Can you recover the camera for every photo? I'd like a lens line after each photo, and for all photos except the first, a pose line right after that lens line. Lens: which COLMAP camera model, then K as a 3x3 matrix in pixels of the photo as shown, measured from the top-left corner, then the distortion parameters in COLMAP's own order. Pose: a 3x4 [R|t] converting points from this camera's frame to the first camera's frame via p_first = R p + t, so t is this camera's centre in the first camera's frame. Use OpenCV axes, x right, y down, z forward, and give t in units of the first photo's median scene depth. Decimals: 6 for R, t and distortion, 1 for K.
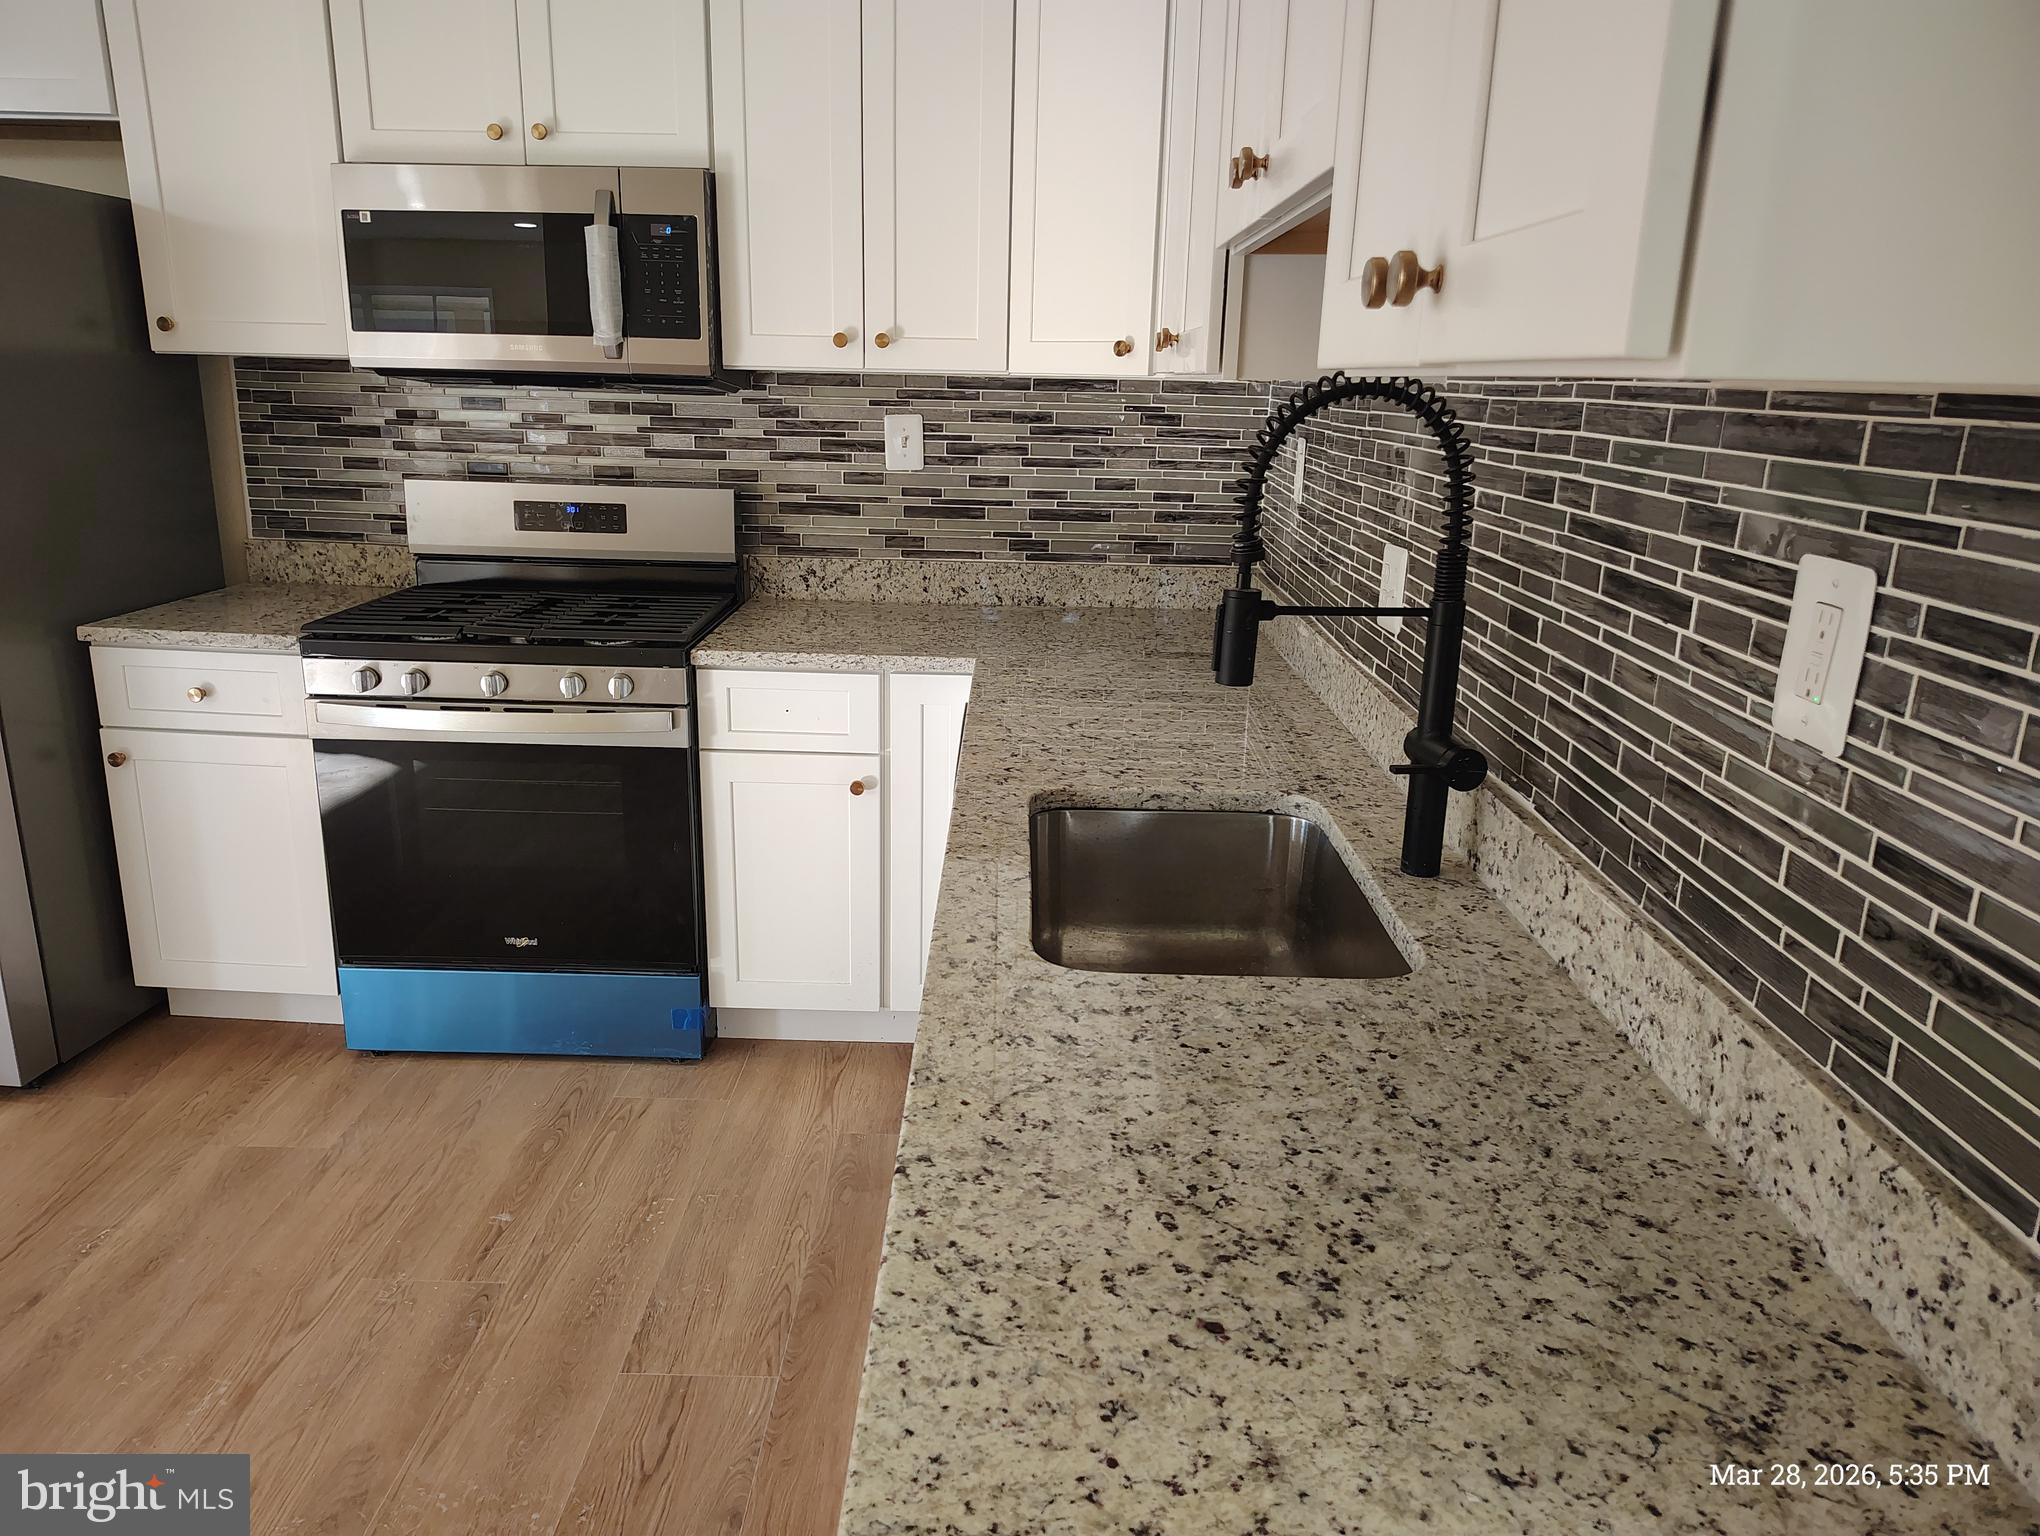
lens RADIAL K [[1401.0, 0, 1000.1], [0, 1401.0, 779.1], [0, 0, 1]] dist [0.045647, -0.057228]
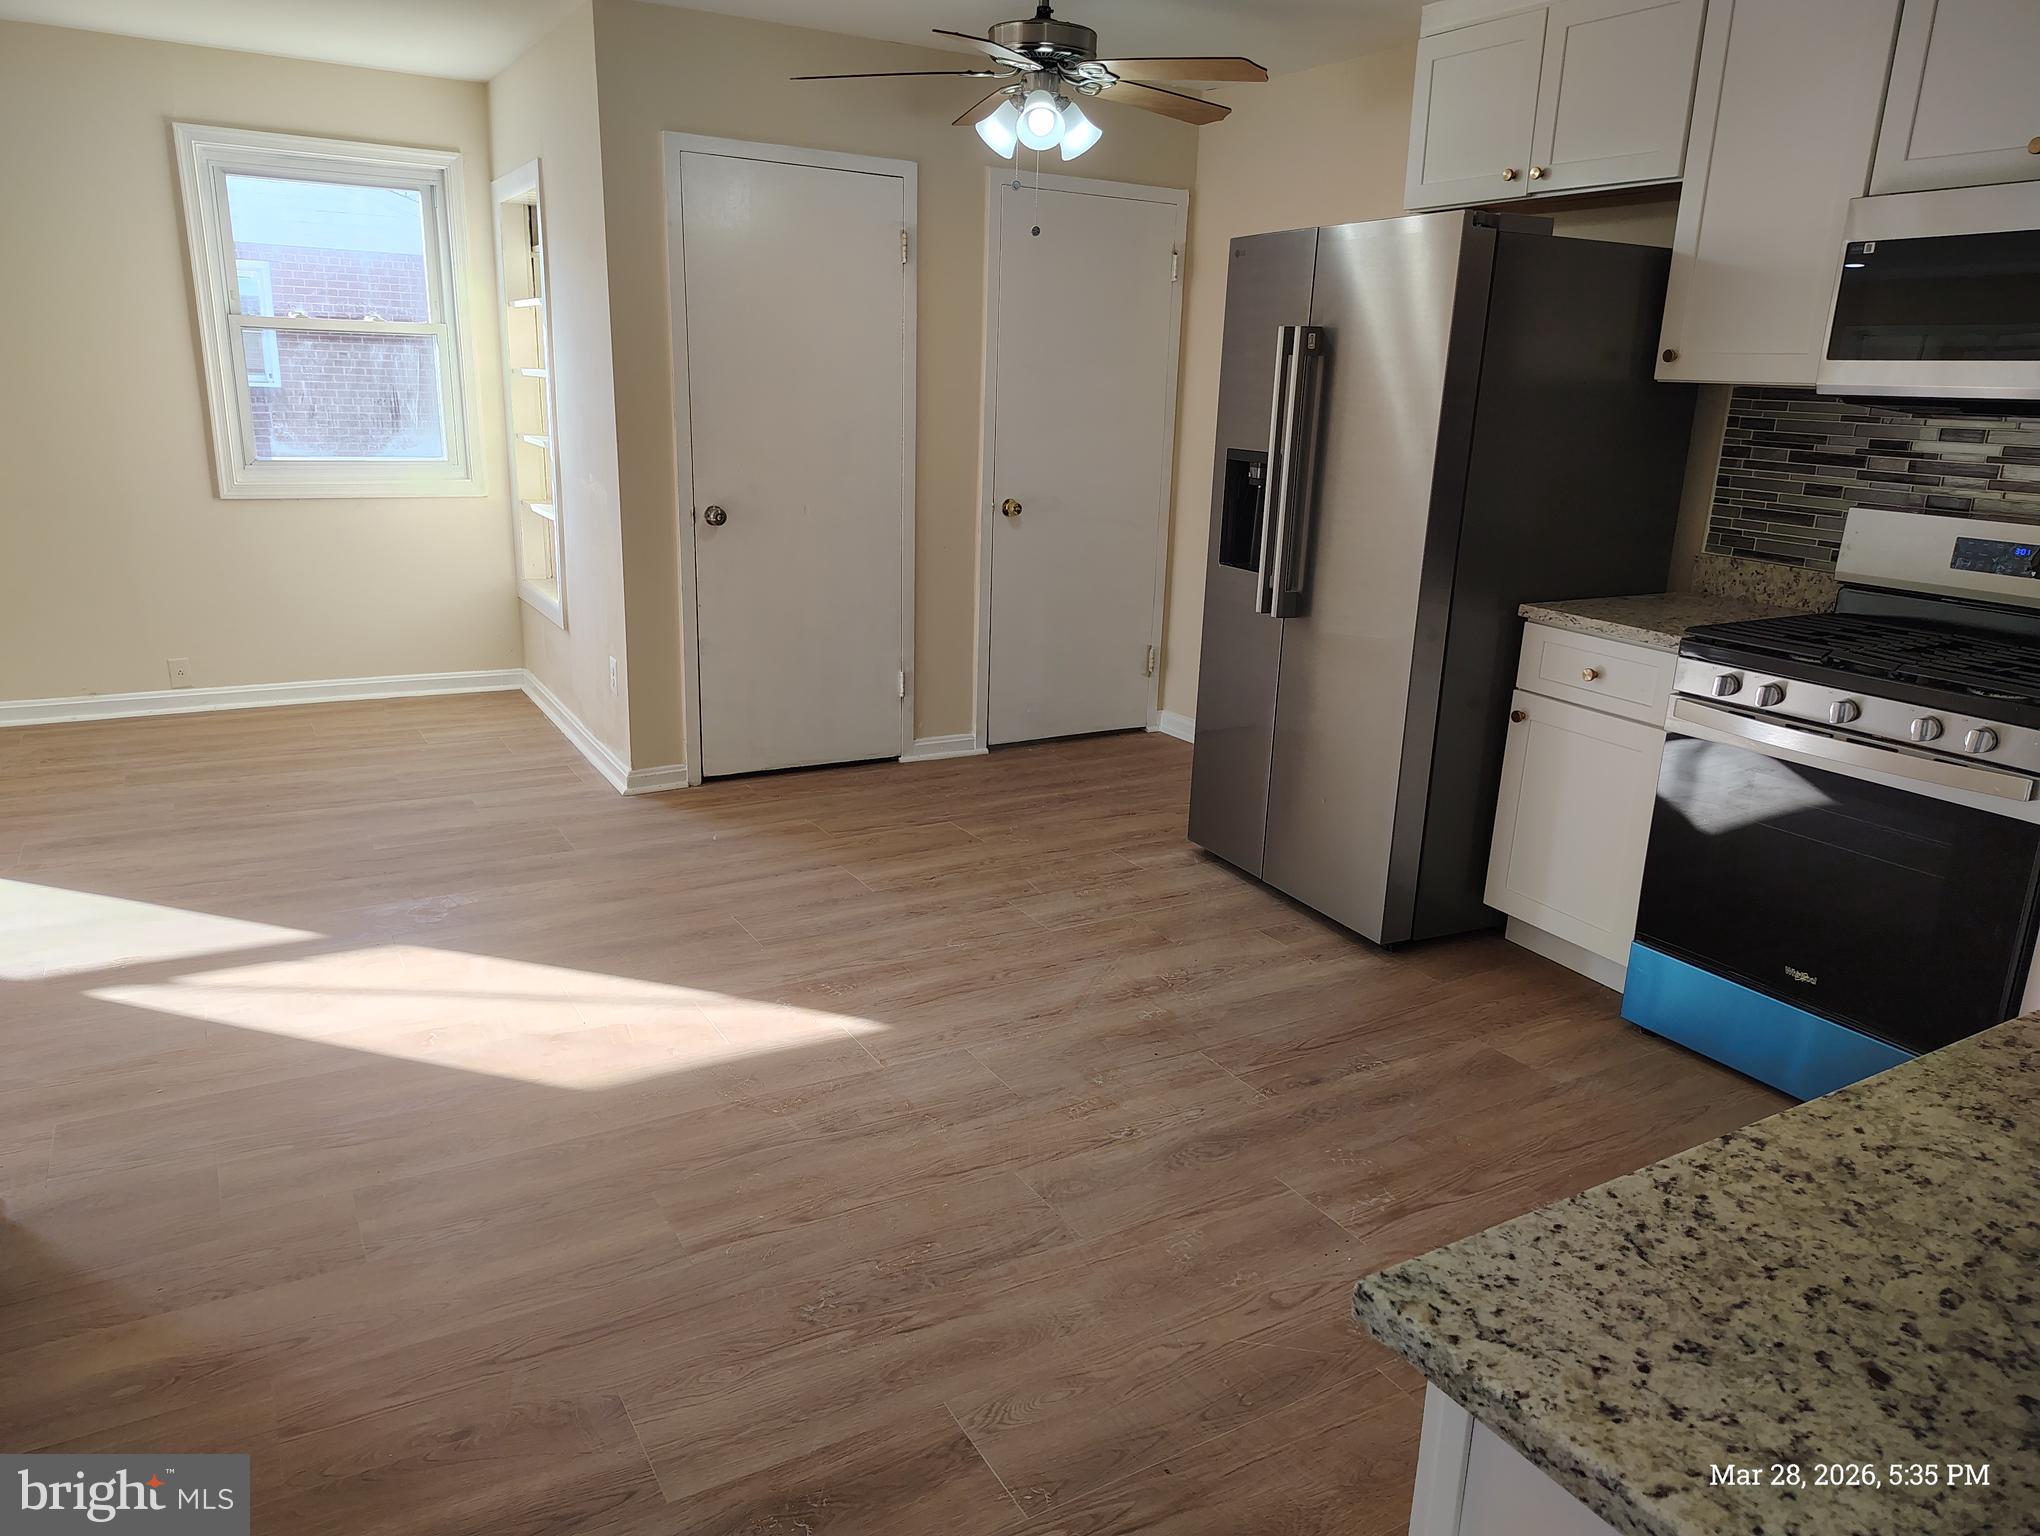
lens RADIAL K [[1401.0, 0, 1030.9], [0, 1401.0, 785.7], [0, 0, 1]] dist [0.045647, -0.057228]
pose [[0.525796, 0.232275, -0.818283, 0.159341], [-0.253974, 0.960983, 0.109587, 0.017641], [0.811810, 0.150202, 0.564272, -0.008791]]
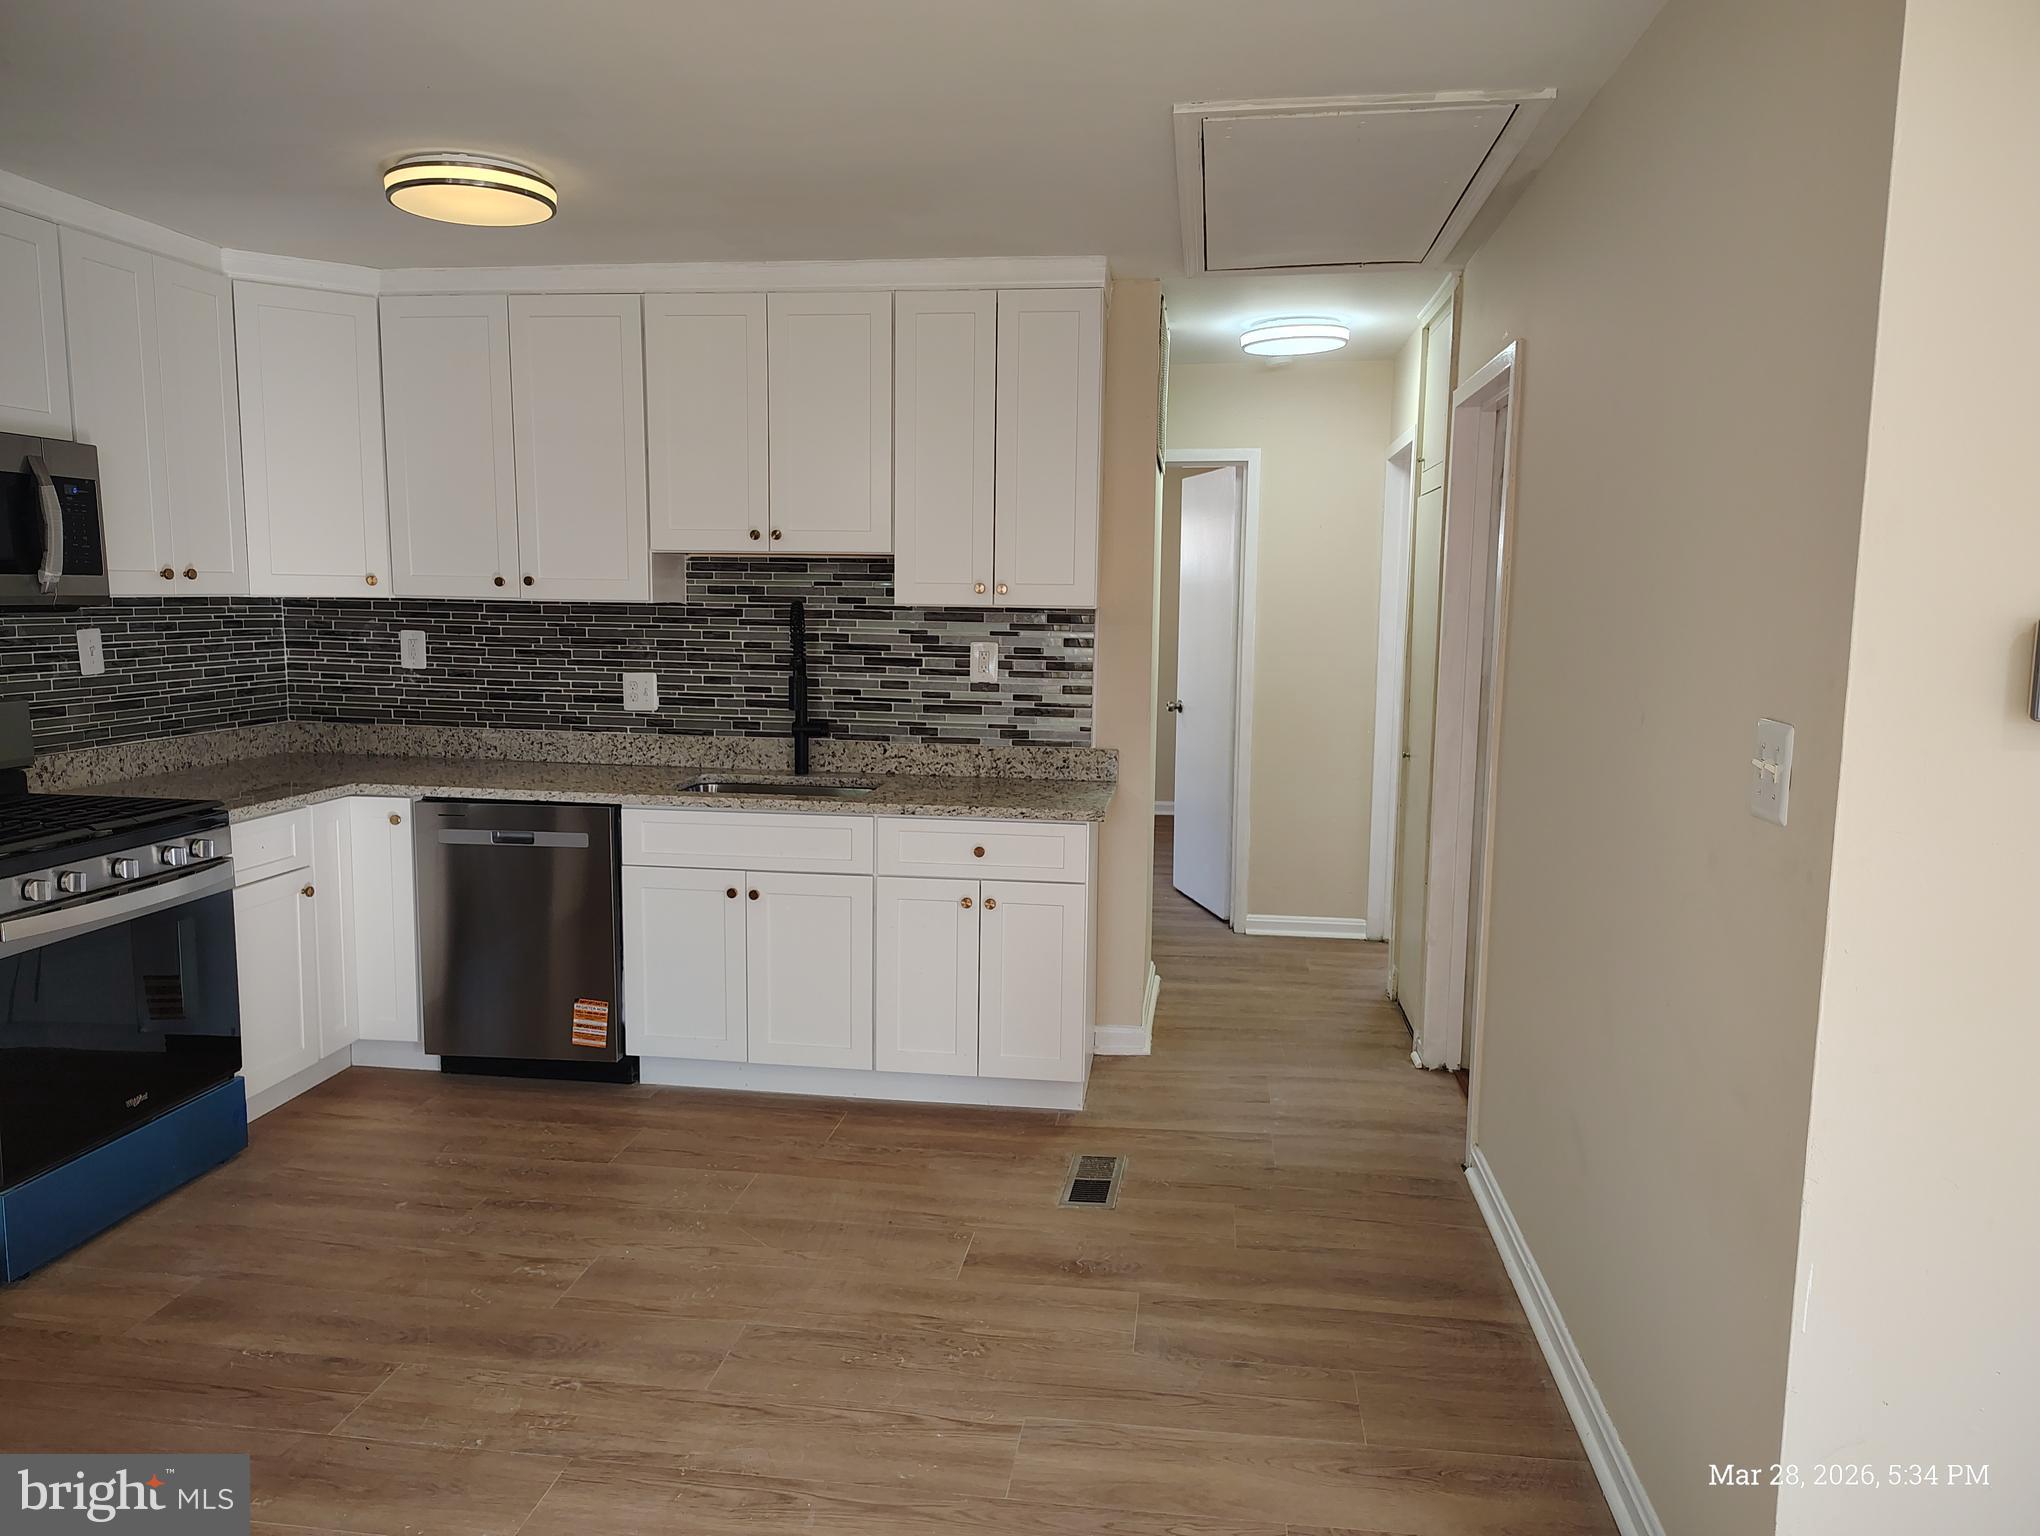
lens RADIAL K [[1401.0, 0, 1023.3], [0, 1401.0, 770.9], [0, 0, 1]] dist [0.045647, -0.057228]
pose [[0.111534, -0.144610, 0.983183, -1.399379], [0.263153, 0.958335, 0.111103, -0.078762], [-0.958285, 0.246336, 0.144942, 0.102007]]
